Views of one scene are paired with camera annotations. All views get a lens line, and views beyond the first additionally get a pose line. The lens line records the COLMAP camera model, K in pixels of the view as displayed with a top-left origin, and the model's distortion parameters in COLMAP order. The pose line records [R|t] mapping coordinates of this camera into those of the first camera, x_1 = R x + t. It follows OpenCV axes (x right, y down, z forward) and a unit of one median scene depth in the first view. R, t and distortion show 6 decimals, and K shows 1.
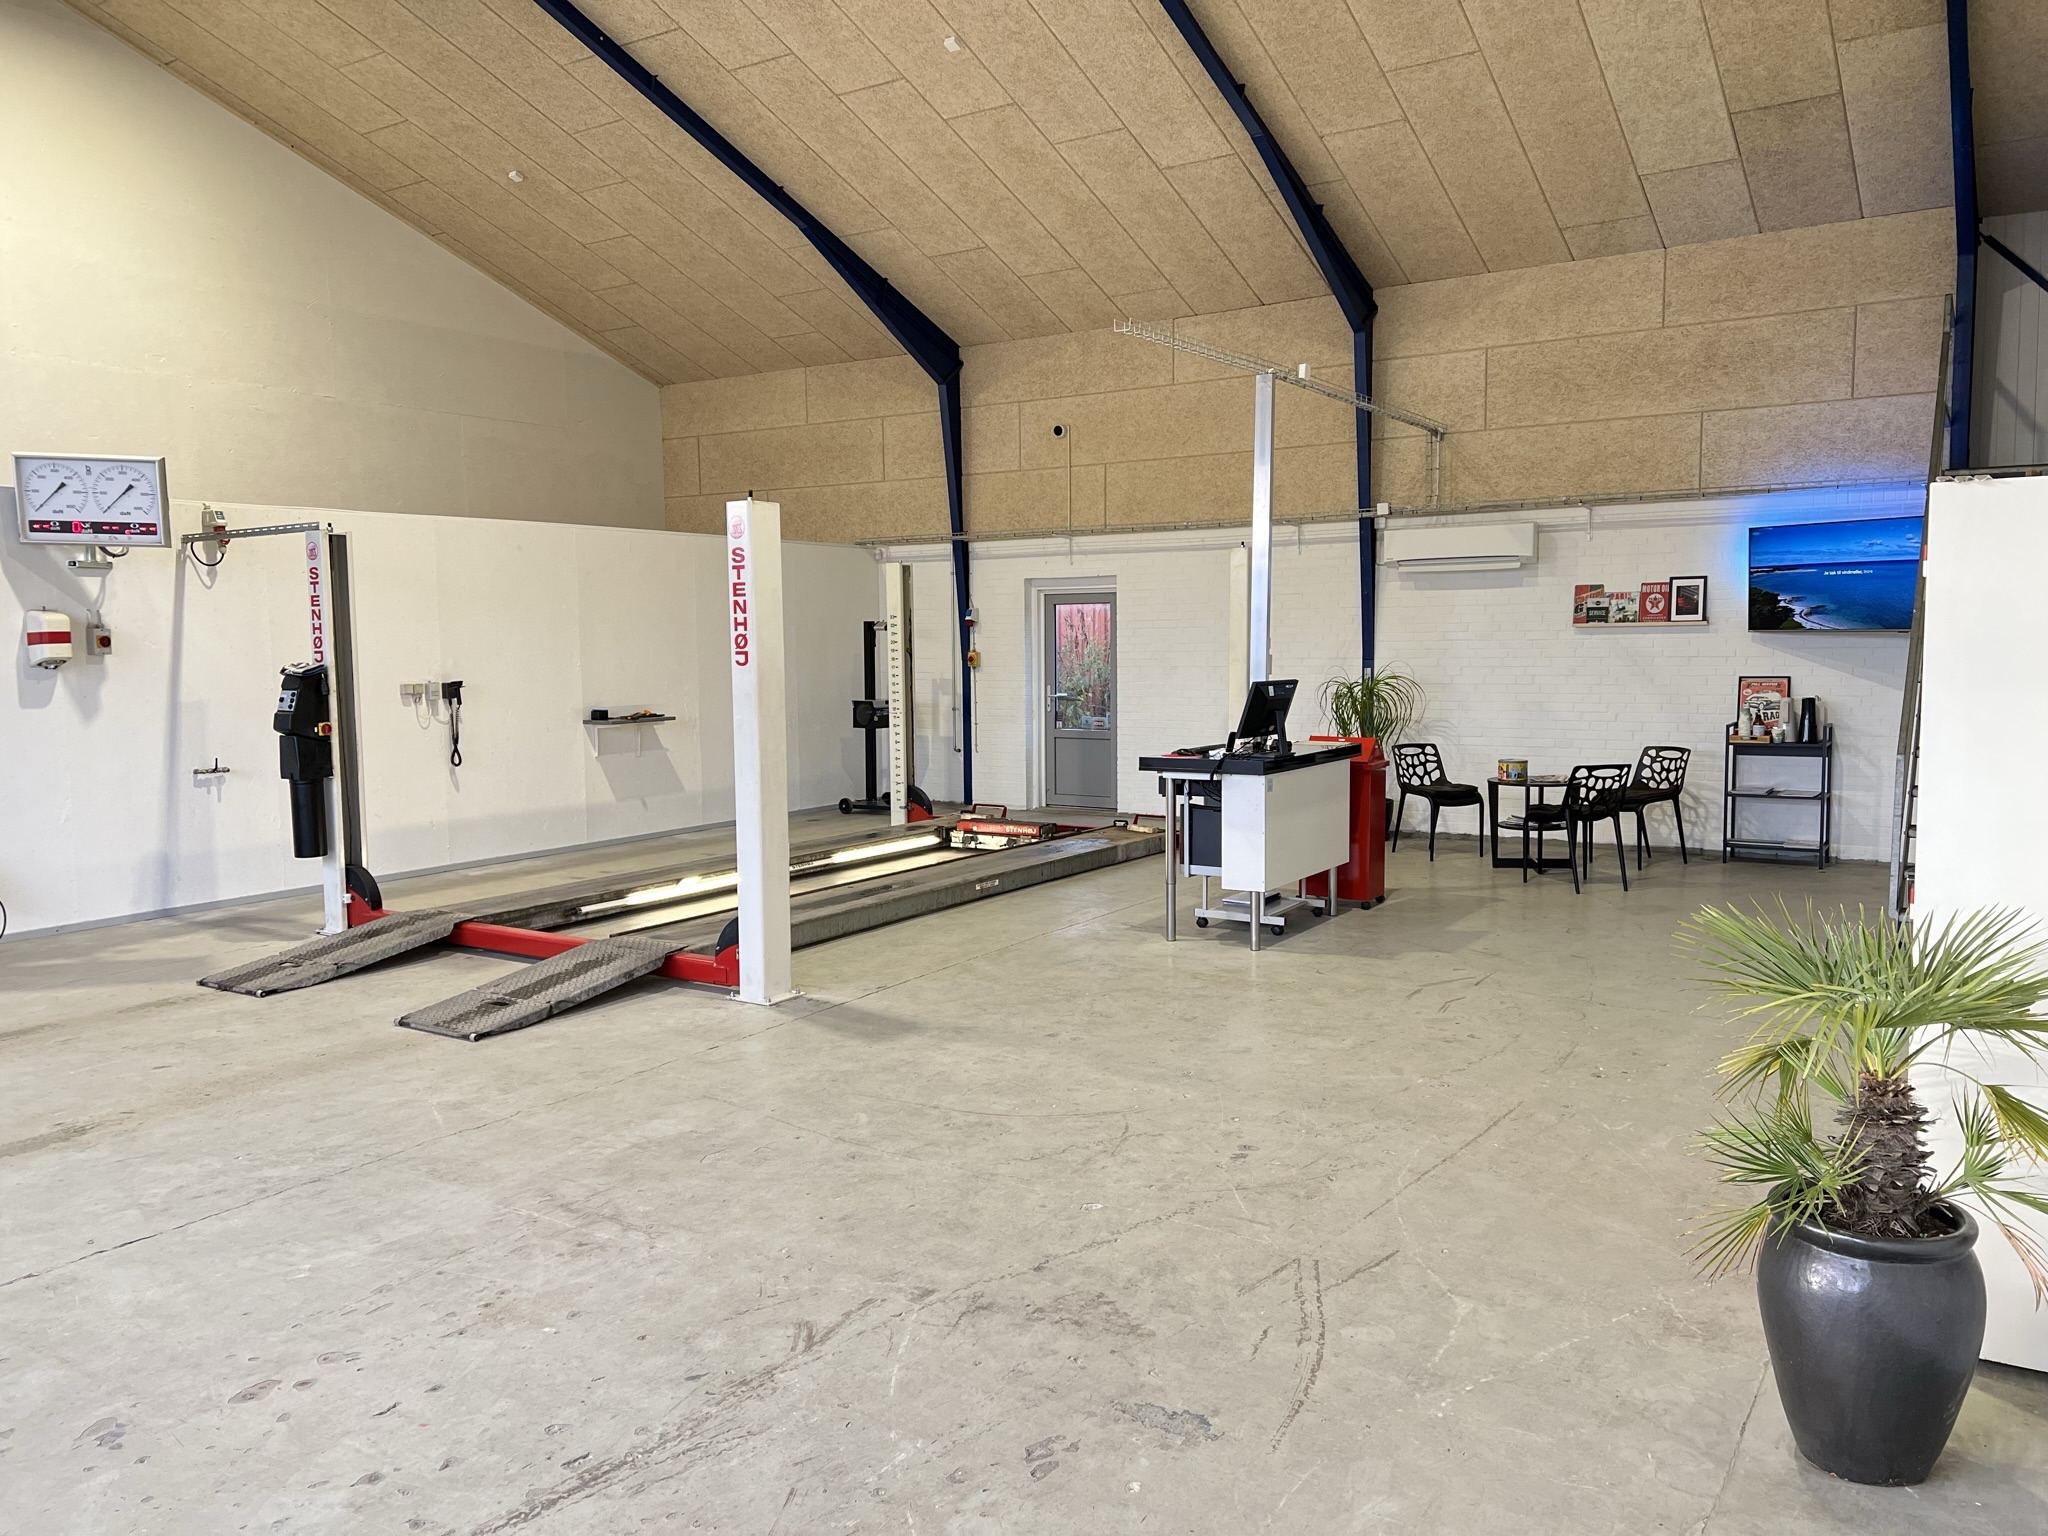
lens RADIAL K [[1529.8, 0, 1013.0], [0, 1529.8, 769.1], [0, 0, 1]] dist [0.077348, -0.076194]
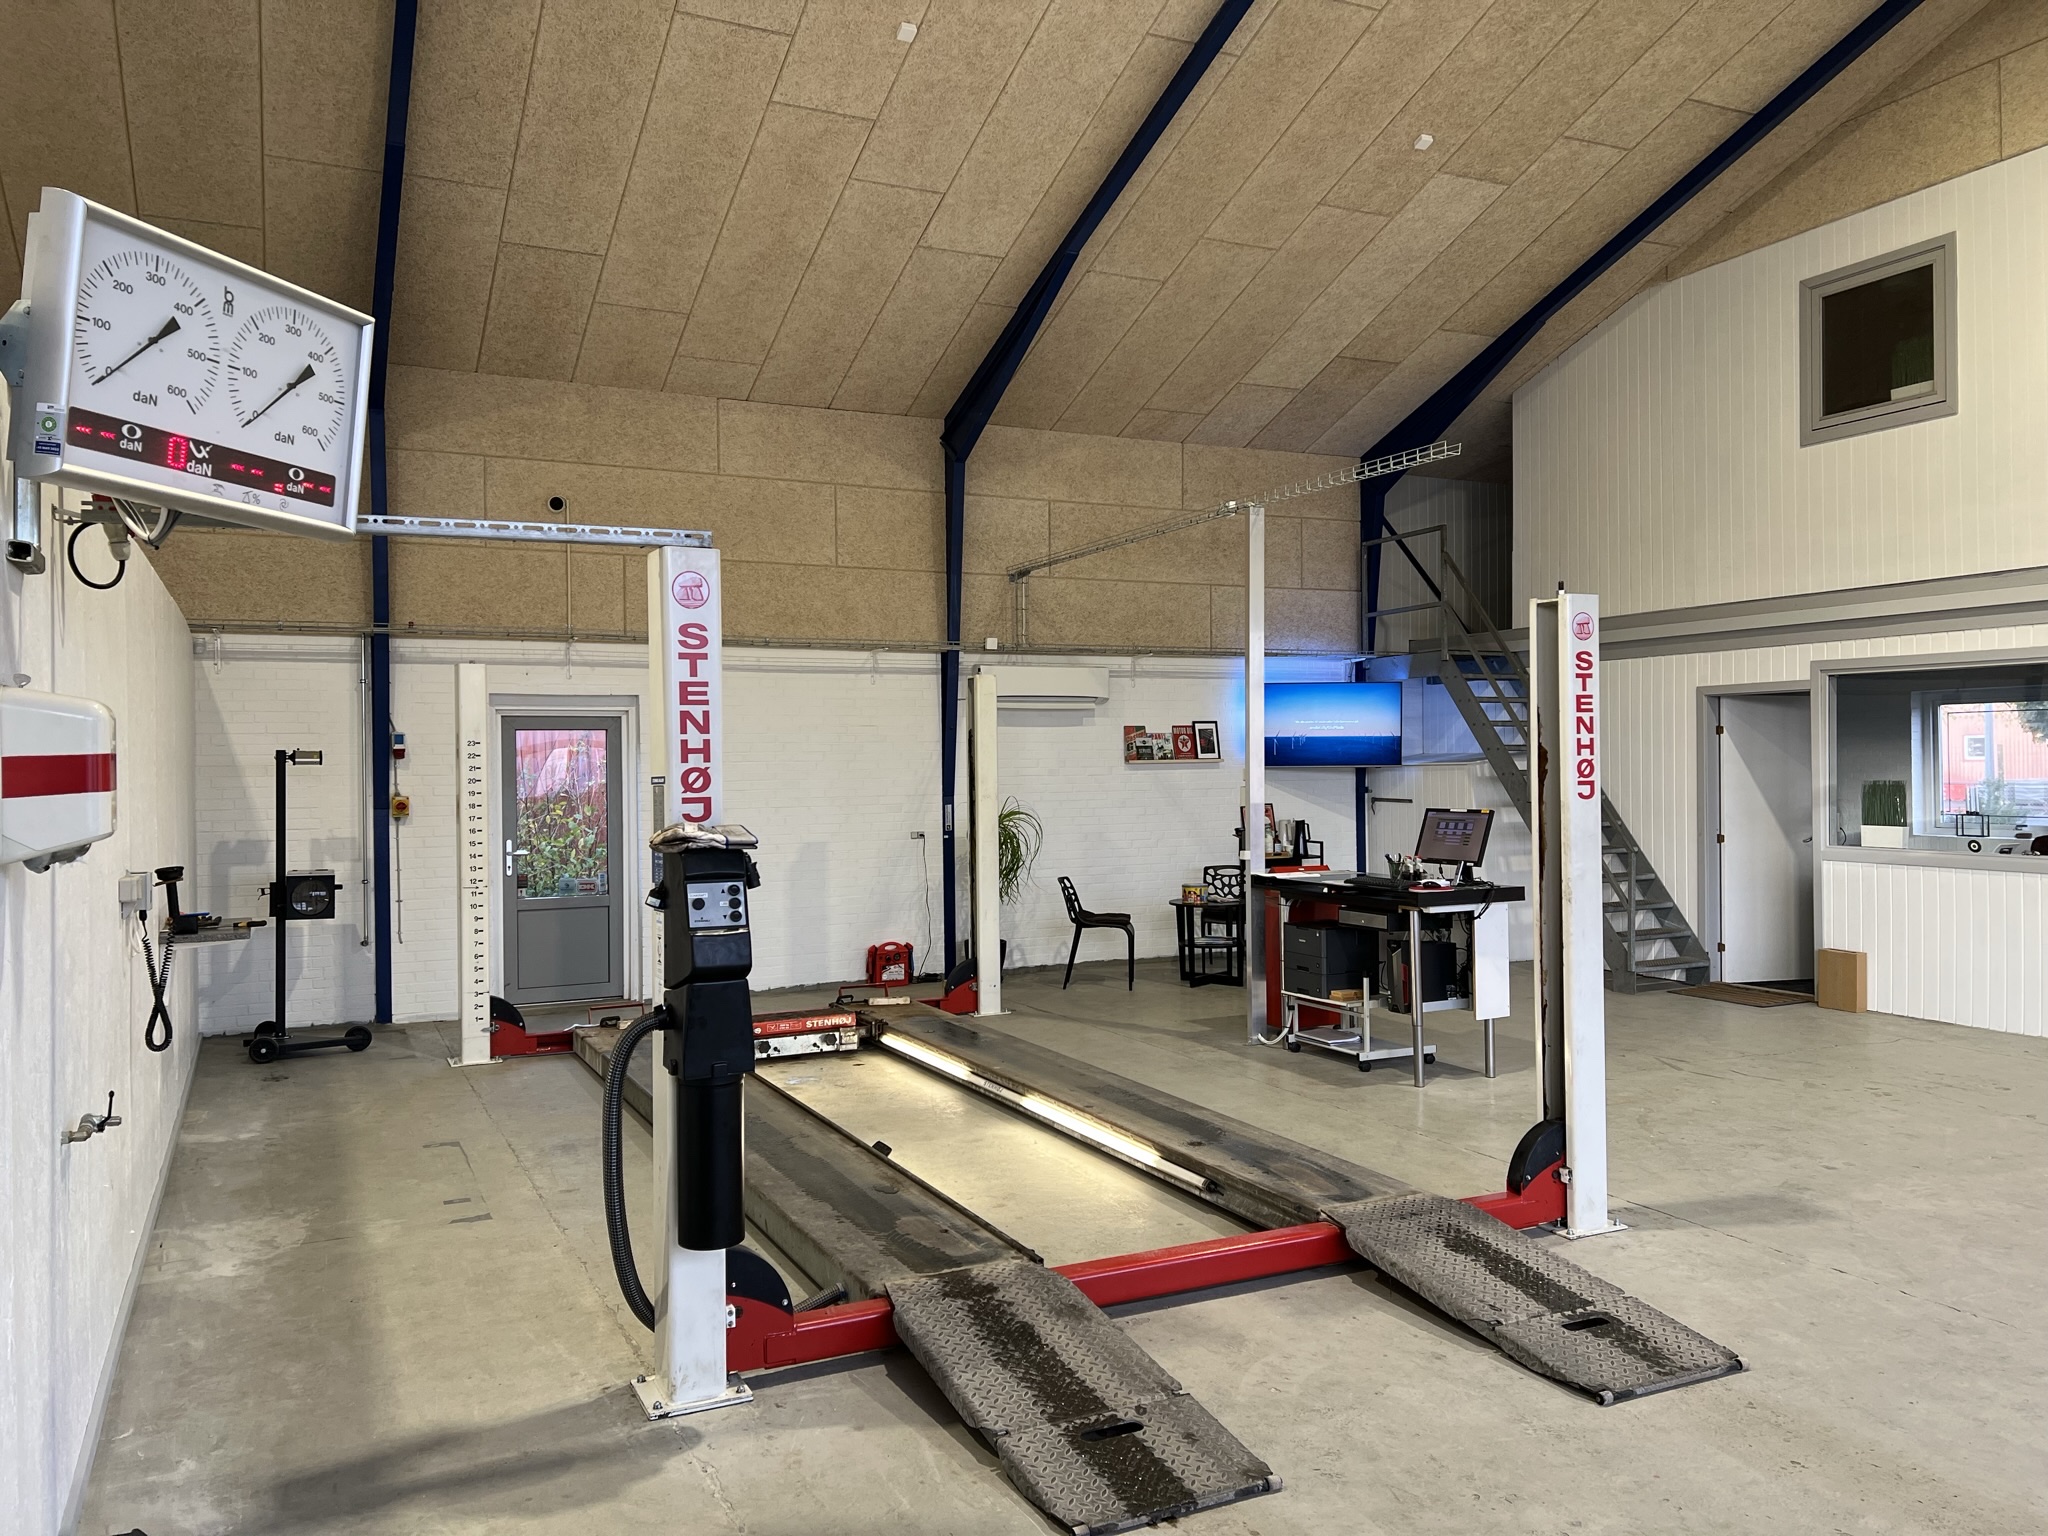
lens RADIAL K [[1529.8, 0, 1029.9], [0, 1529.8, 766.5], [0, 0, 1]] dist [0.077348, -0.076194]
pose [[0.505422, 0.002728, 0.862868, -0.626639], [0.079966, 0.995543, -0.049988, -0.041932], [-0.859159, 0.094265, 0.502952, 0.523658]]
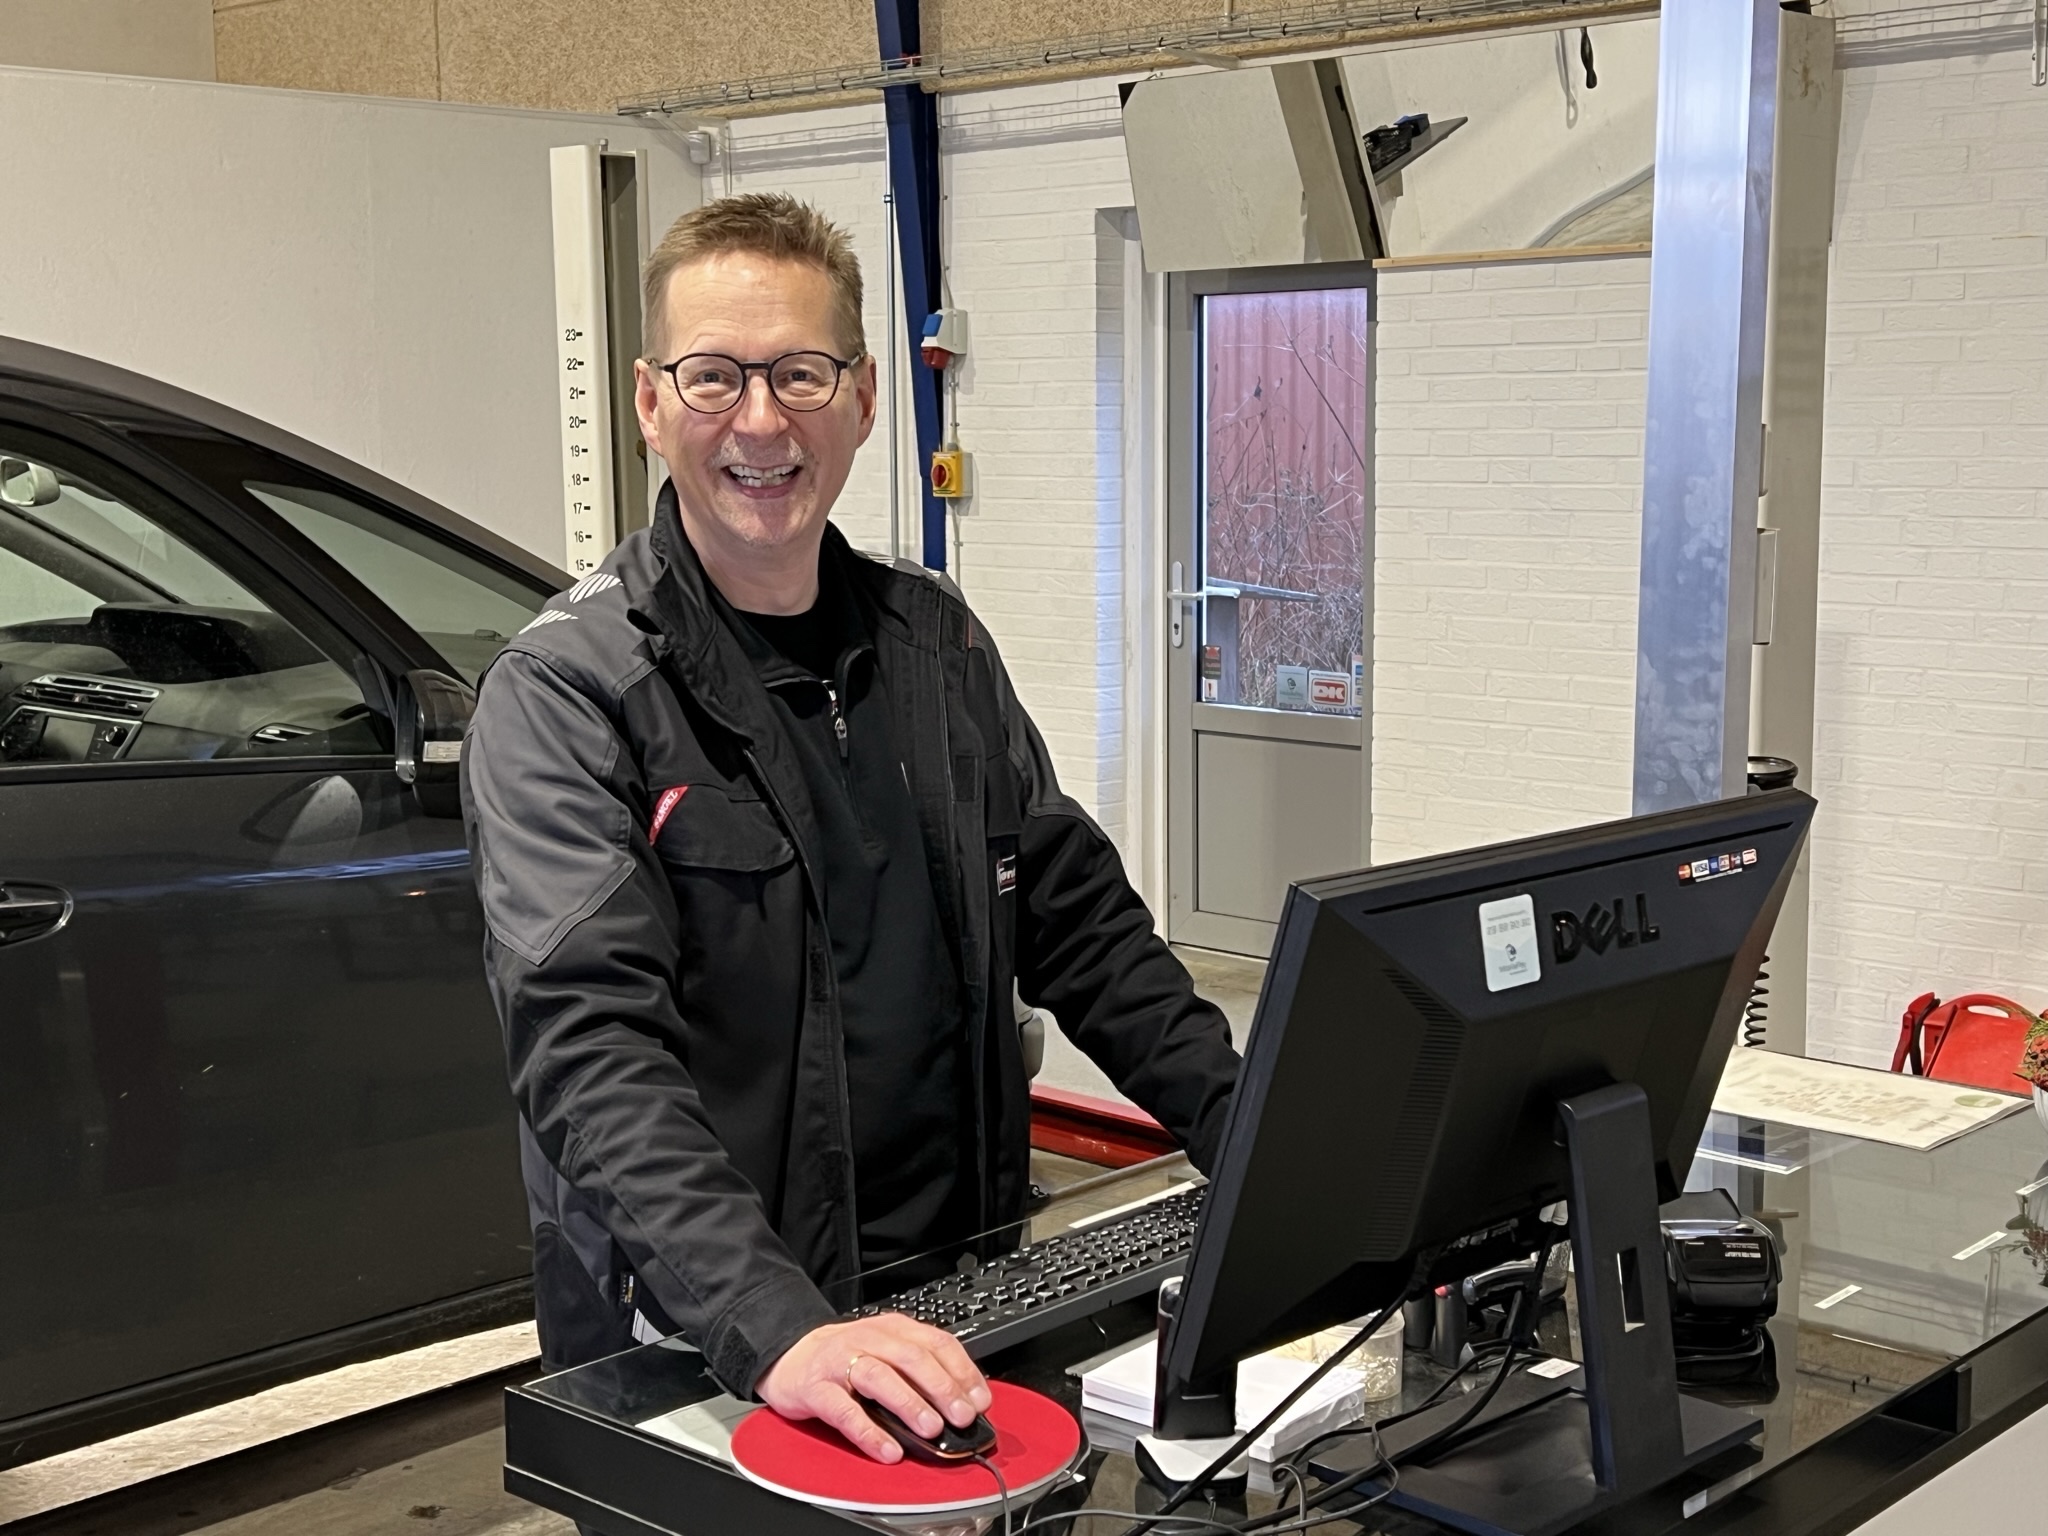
lens RADIAL K [[2741.4, 0, 1026.5], [0, 2741.4, 771.7], [0, 0, 1]] dist [0.114036, 0.000000]
pose [[0.982595, 0.026484, -0.183862, 0.123306], [-0.016879, 0.998419, 0.053610, -0.053317], [0.184992, -0.049574, 0.981489, 0.574778]]
